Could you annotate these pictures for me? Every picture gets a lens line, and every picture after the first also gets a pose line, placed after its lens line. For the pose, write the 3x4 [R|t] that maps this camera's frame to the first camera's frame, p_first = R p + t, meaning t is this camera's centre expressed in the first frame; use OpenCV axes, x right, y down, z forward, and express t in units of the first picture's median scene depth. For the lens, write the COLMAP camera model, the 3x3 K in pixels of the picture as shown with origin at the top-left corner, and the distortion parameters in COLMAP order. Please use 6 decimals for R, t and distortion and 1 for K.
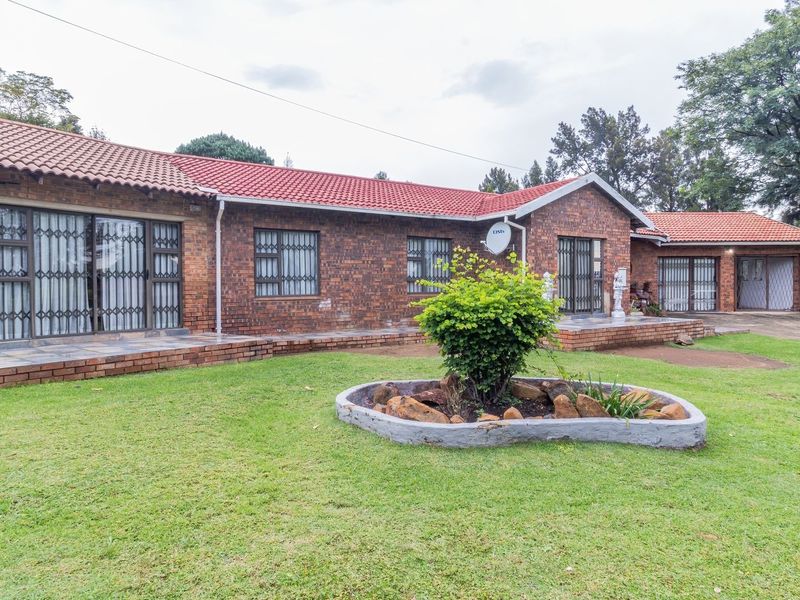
lens RADIAL K [[485.2, 0, 400.7], [0, 485.2, 295.5], [0, 0, 1]] dist [0.012555, -0.007917]
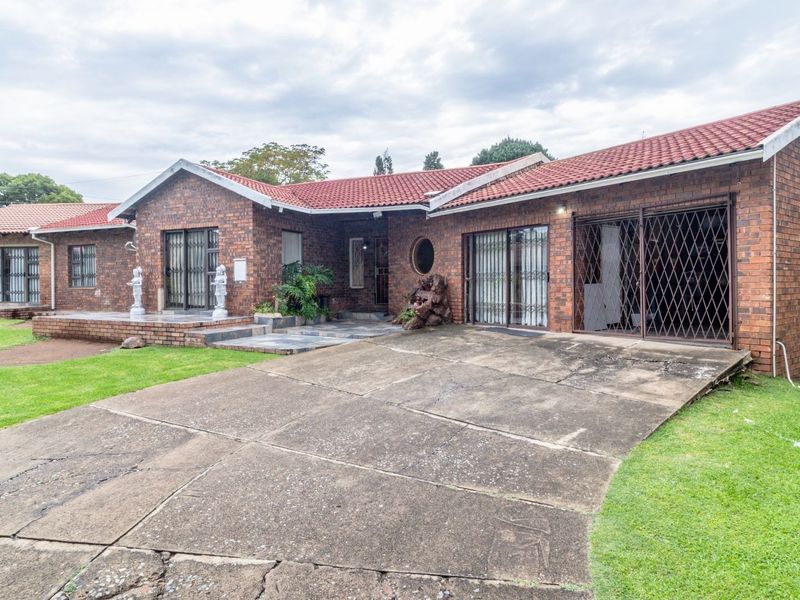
lens RADIAL K [[485.2, 0, 401.4], [0, 485.2, 293.7], [0, 0, 1]] dist [0.012555, -0.007917]
pose [[0.551774, 0.020213, -0.833749, 1.727859], [-0.020287, 0.999736, 0.010811, -0.015206], [0.833747, 0.010949, 0.552038, 1.021697]]
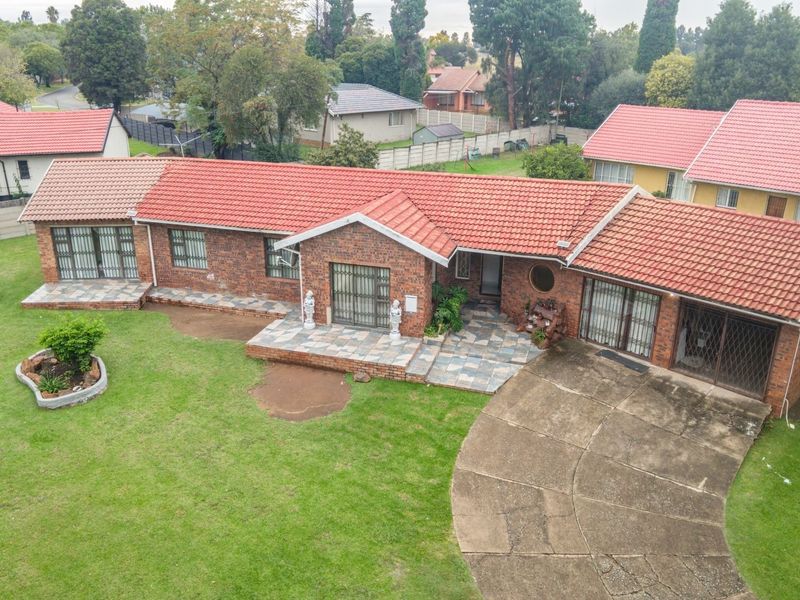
lens RADIAL K [[643.0, 0, 395.4], [0, 643.0, 299.9], [0, 0, 1]] dist [0.046974, -0.110589]
pose [[0.657193, 0.273581, -0.702318, 1.881401], [-0.028200, 0.940072, 0.339807, -0.694092], [0.753195, -0.203513, 0.625524, 0.124667]]
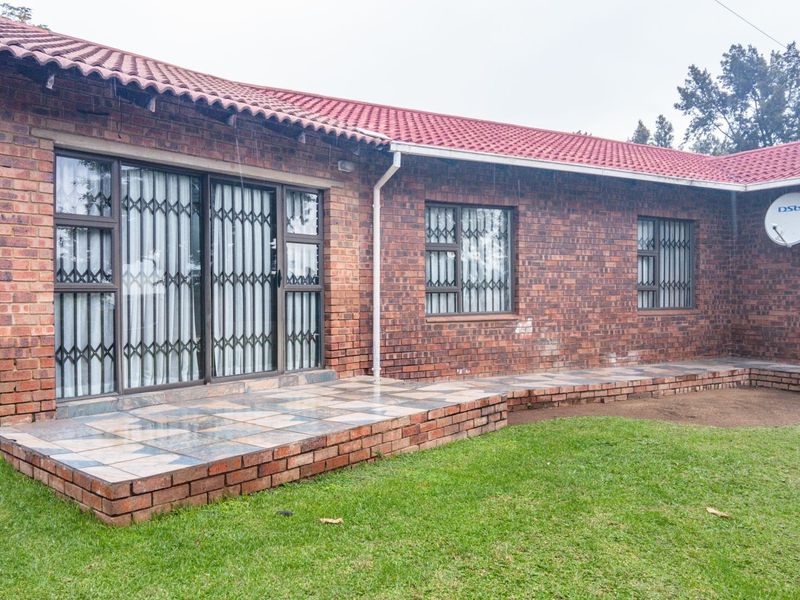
lens RADIAL K [[643.0, 0, 399.8], [0, 643.0, 299.4], [0, 0, 1]] dist [0.046974, -0.110589]
pose [[0.998707, 0.003271, -0.050739, -0.289677], [-0.003743, 0.999951, -0.009207, -0.010125], [0.050707, 0.009385, 0.998669, 0.203742]]
